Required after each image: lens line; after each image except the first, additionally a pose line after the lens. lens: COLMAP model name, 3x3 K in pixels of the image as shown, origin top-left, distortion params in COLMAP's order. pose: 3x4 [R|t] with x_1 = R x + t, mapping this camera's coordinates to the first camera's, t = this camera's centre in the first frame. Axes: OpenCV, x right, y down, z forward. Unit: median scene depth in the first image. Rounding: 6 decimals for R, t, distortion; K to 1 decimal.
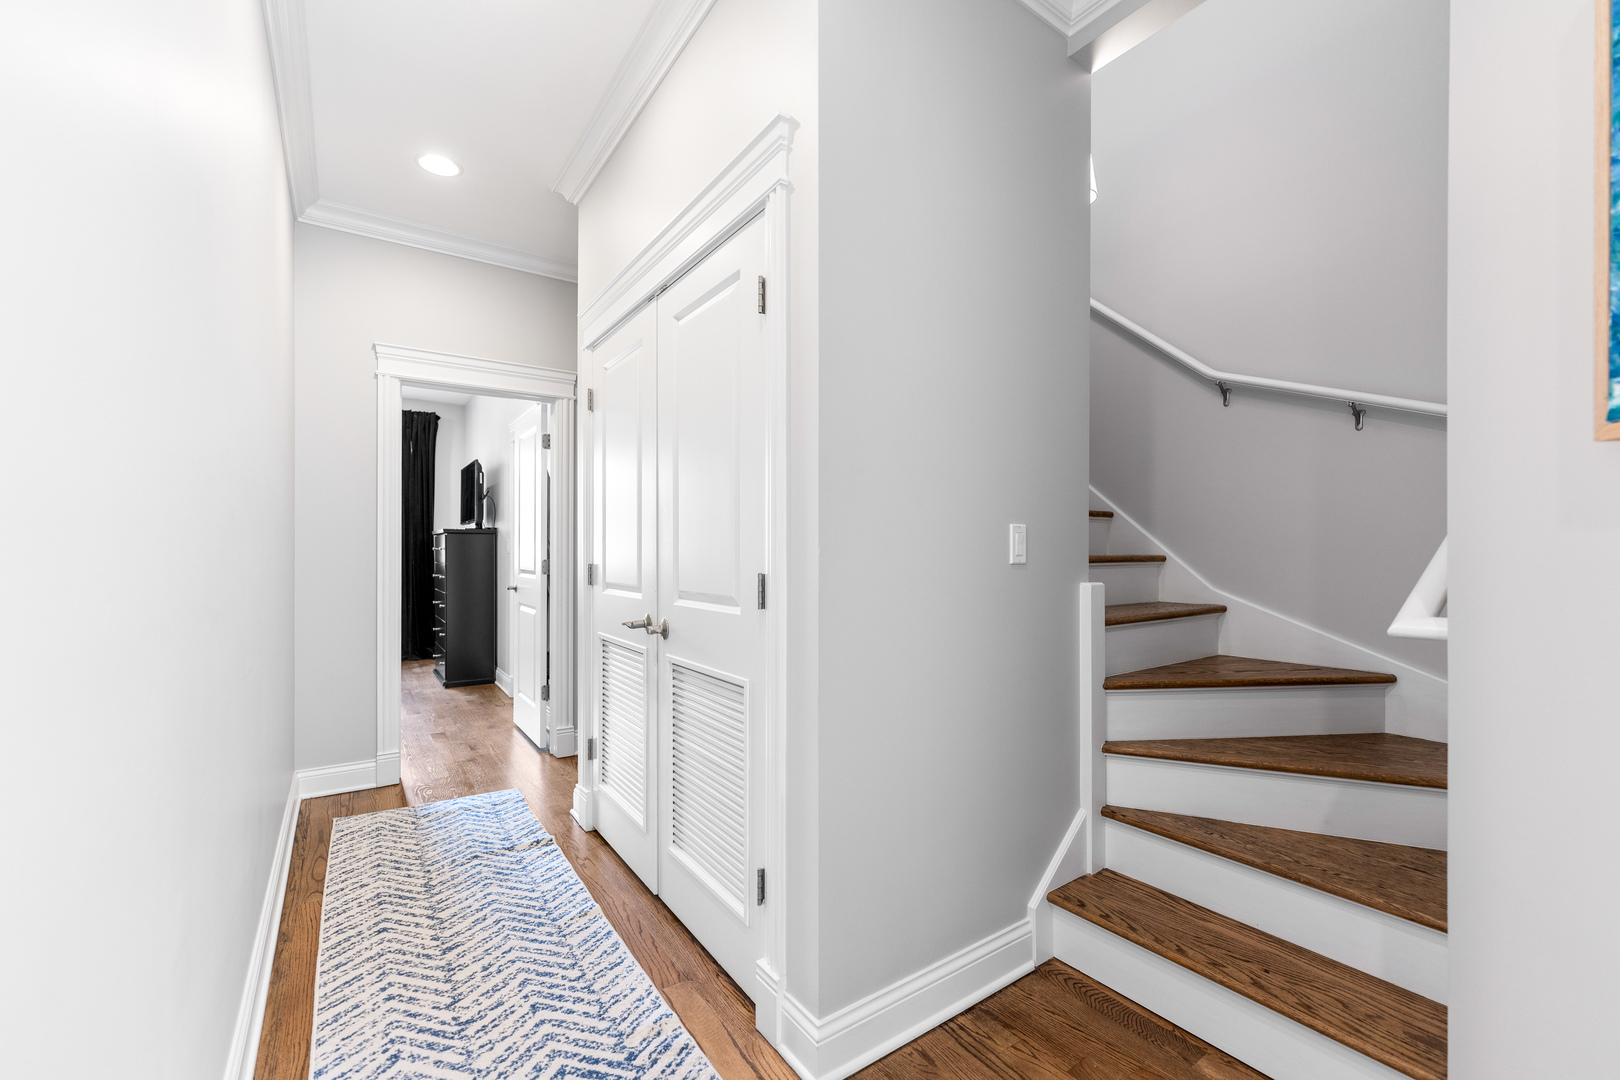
lens RADIAL K [[663.6, 0, 811.7], [0, 663.6, 546.6], [0, 0, 1]] dist [-0.001801, -0.000288]
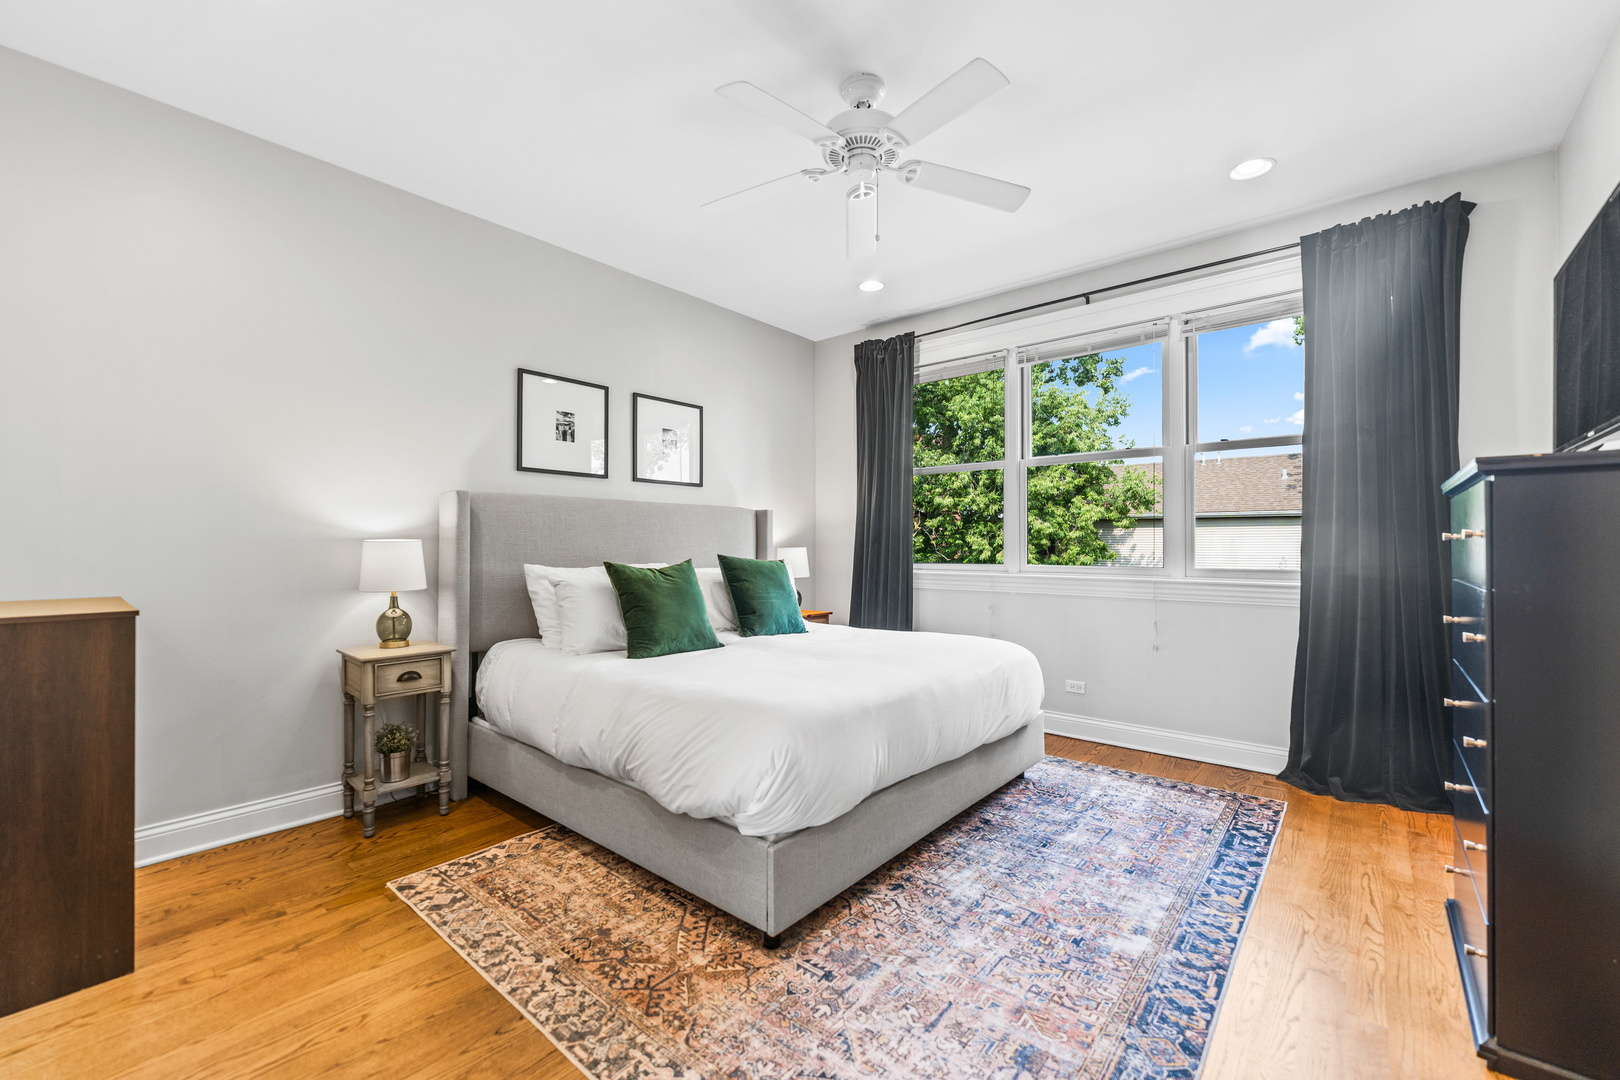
lens RADIAL K [[663.6, 0, 812.4], [0, 663.6, 540.7], [0, 0, 1]] dist [-0.001801, -0.000288]
pose [[0.254097, -0.005662, -0.967162, -0.349350], [0.005152, 0.999977, -0.004500, 0.005383], [0.967165, -0.003839, 0.254121, 0.644218]]
